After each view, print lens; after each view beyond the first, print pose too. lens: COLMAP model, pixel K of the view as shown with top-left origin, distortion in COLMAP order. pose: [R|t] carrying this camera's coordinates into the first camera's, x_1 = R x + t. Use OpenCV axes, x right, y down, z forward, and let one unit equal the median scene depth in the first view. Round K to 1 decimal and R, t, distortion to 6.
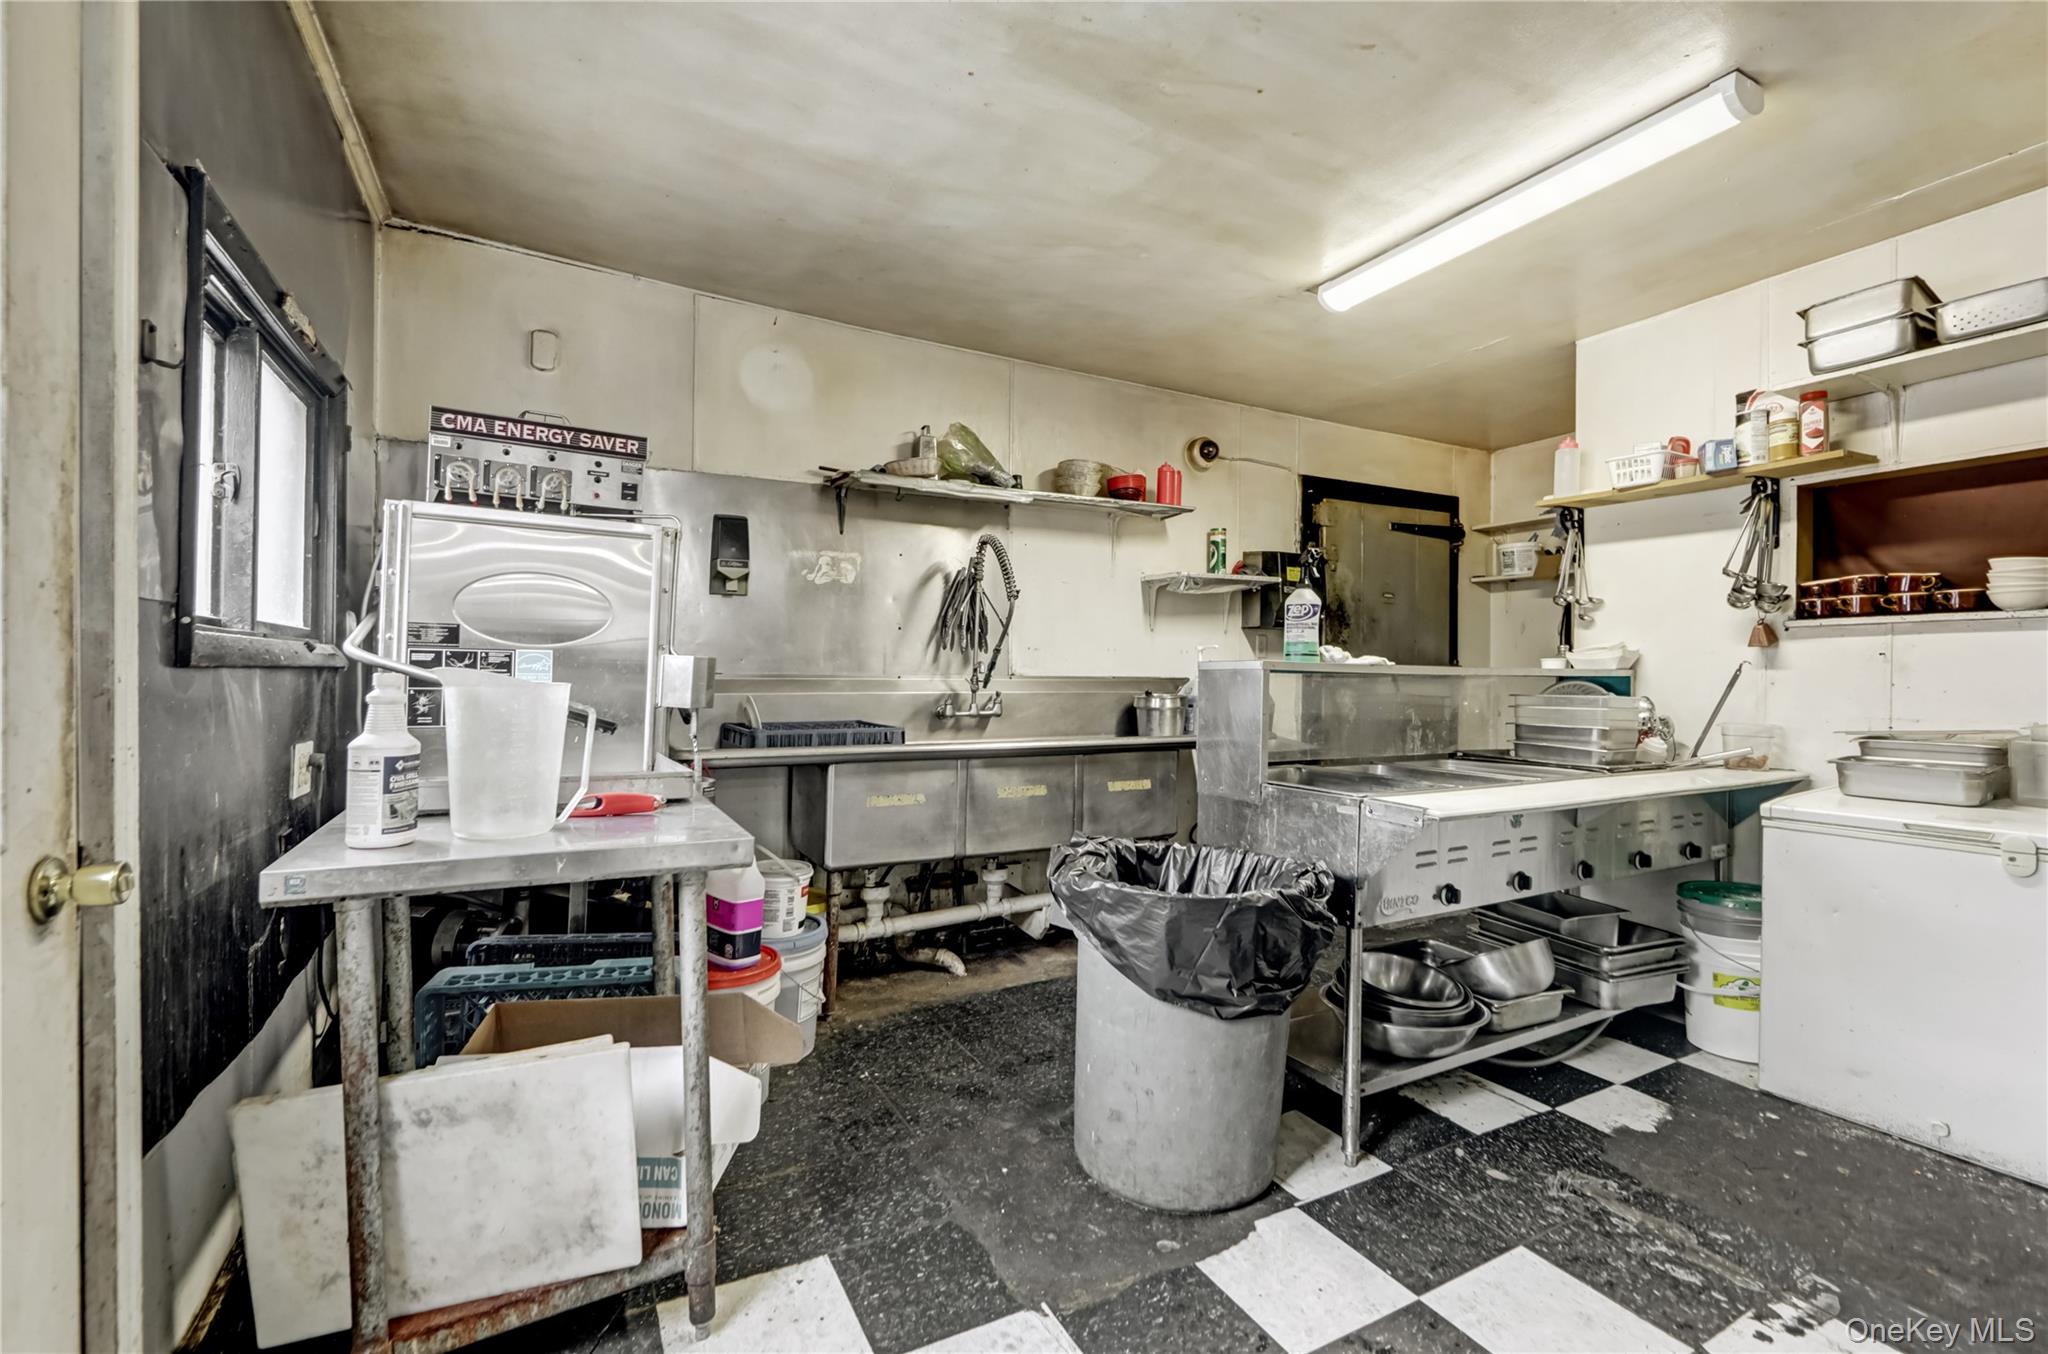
lens RADIAL K [[836.4, 0, 1013.8], [0, 836.4, 678.8], [0, 0, 1]] dist [-0.013746, 0.002499]
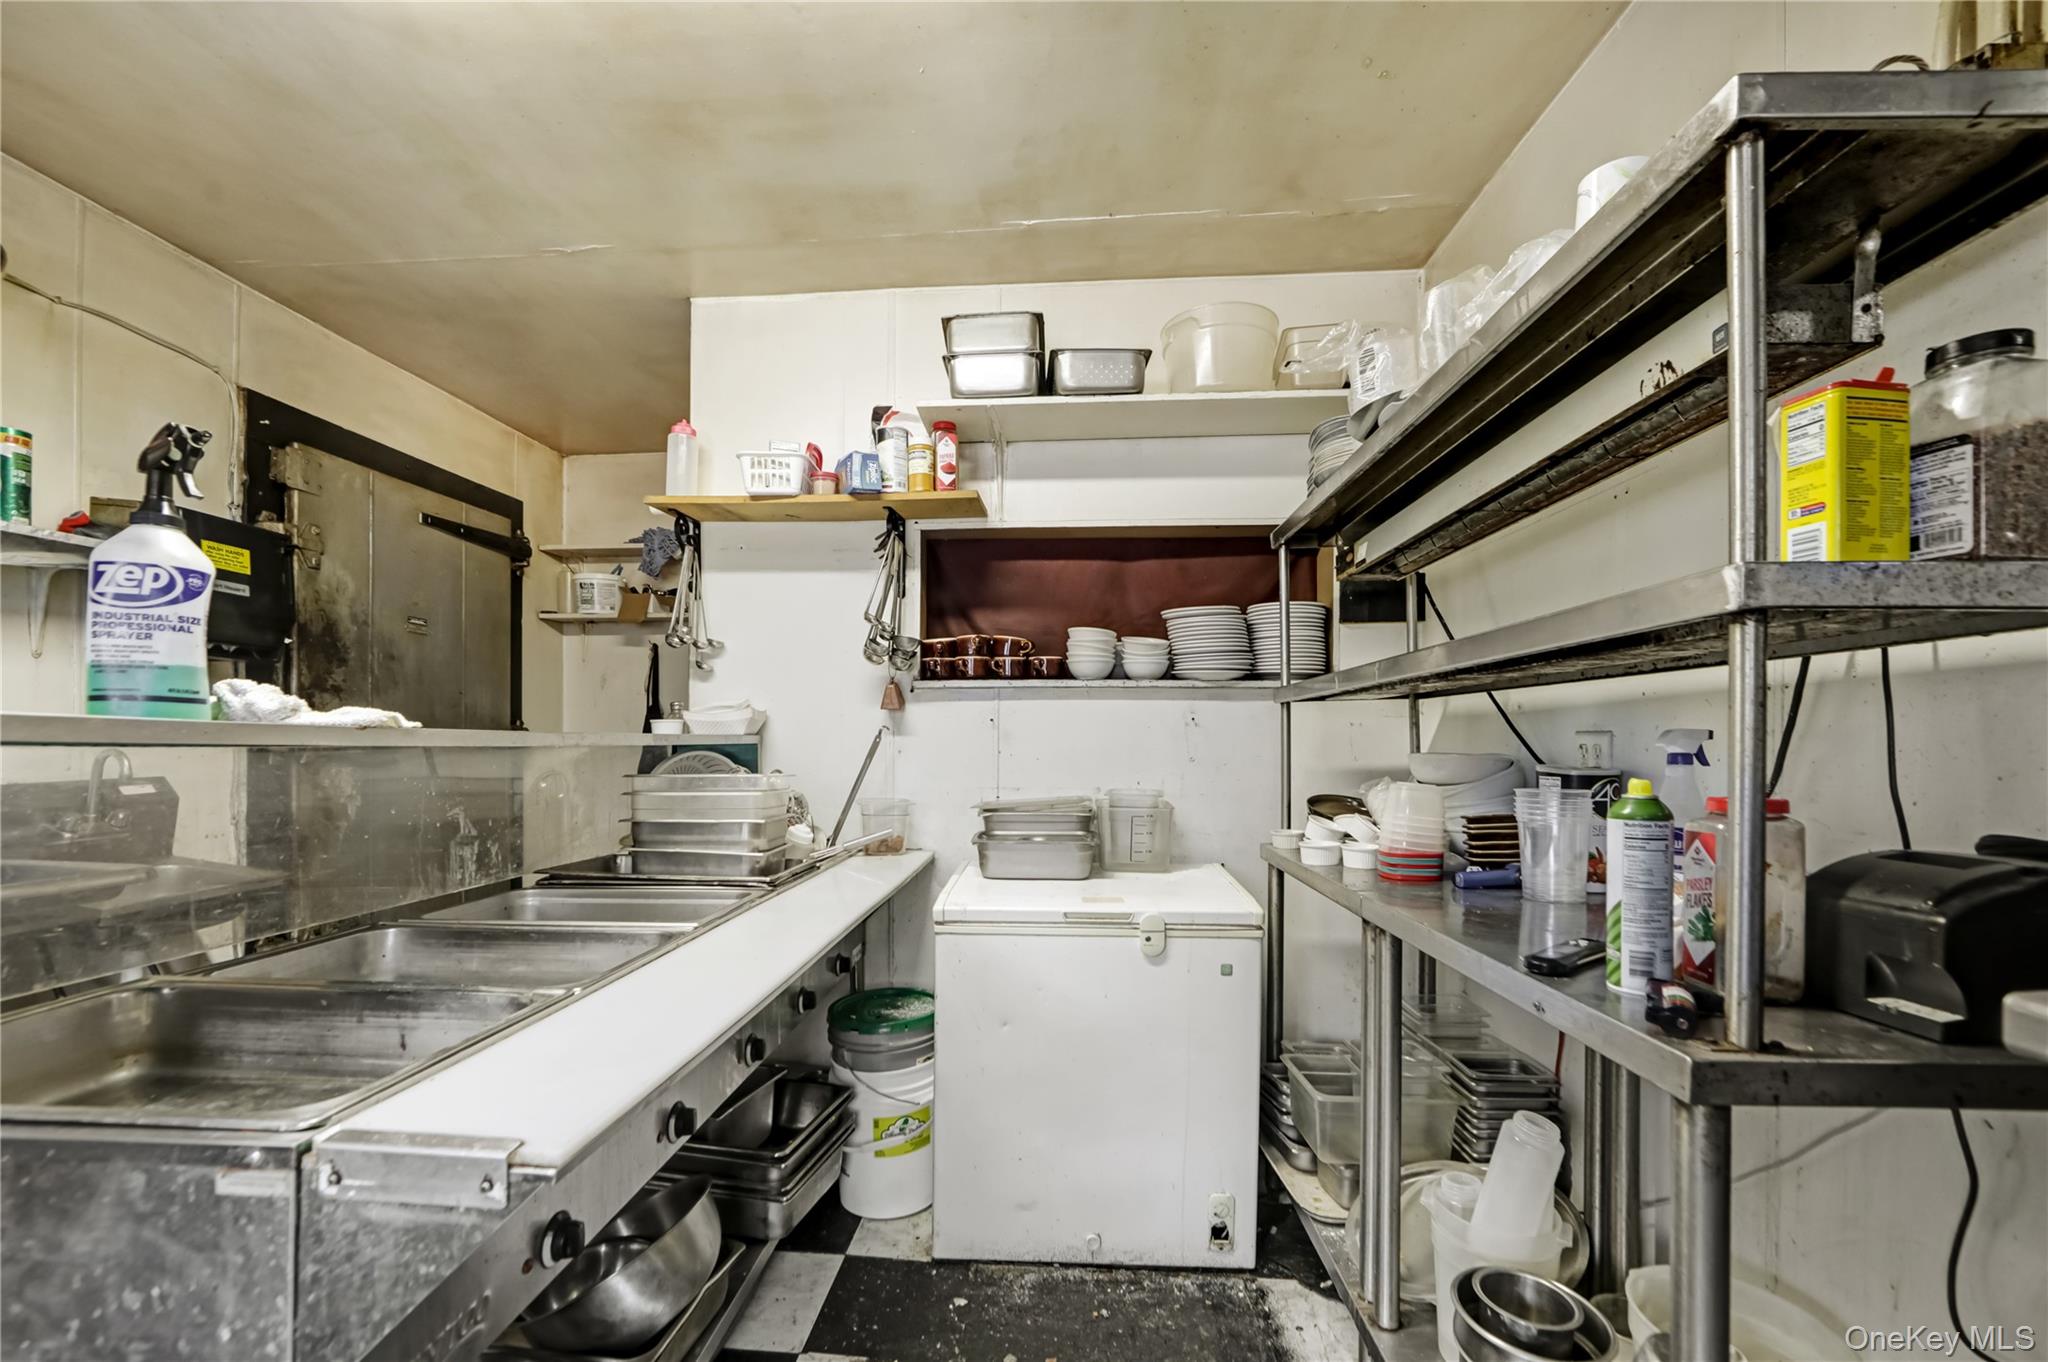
lens RADIAL K [[836.4, 0, 995.7], [0, 836.4, 745.0], [0, 0, 1]] dist [-0.013746, 0.002499]
pose [[0.521486, -0.010290, 0.853198, 0.204441], [0.005985, 0.999947, 0.008401, -0.007978], [-0.853239, 0.000725, 0.521520, 0.433464]]
